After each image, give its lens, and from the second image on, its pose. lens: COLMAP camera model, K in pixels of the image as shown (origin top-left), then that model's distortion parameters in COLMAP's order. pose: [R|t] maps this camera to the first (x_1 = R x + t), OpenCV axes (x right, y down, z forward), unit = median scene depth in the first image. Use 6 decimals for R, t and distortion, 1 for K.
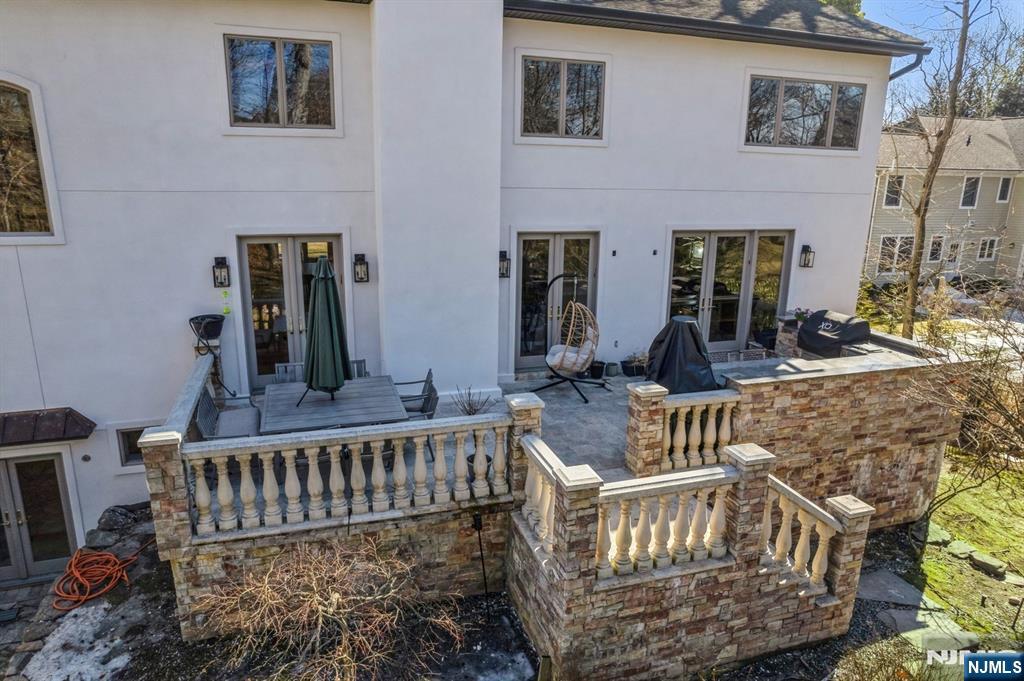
lens RADIAL K [[664.5, 0, 512.0], [0, 664.5, 340.5], [0, 0, 1]] dist [-0.029879, -0.000058]
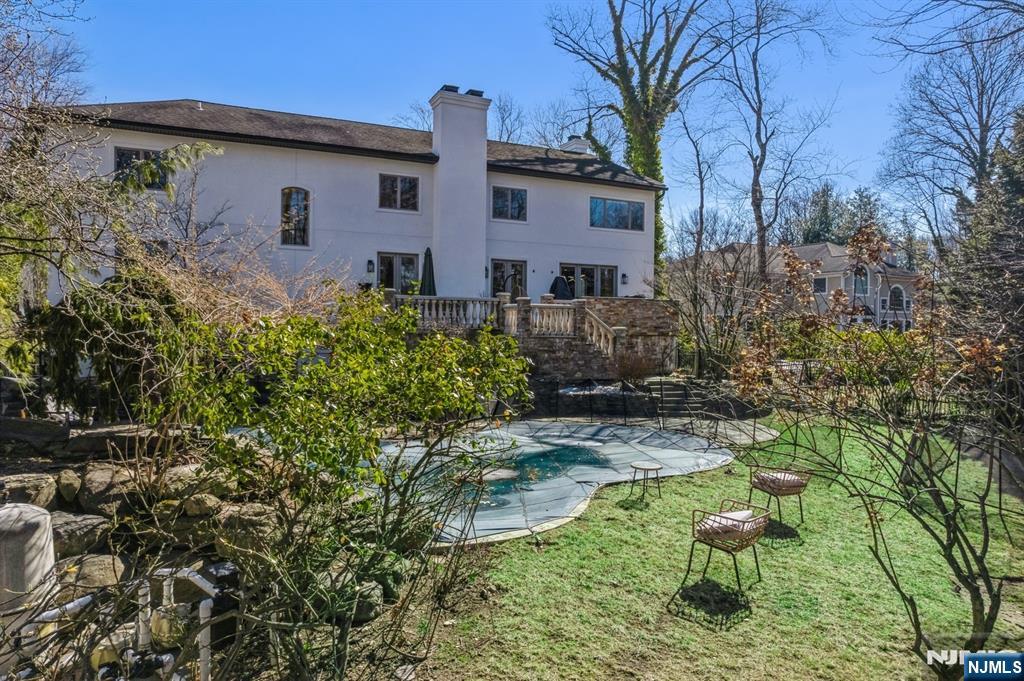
lens RADIAL K [[664.5, 0, 512.0], [0, 664.5, 340.5], [0, 0, 1]] dist [-0.029879, -0.000058]
pose [[0.993813, -0.008934, 0.110710, -0.200930], [0.033802, 0.973807, -0.224851, 0.712331], [-0.105802, 0.227202, 0.968083, -1.311121]]
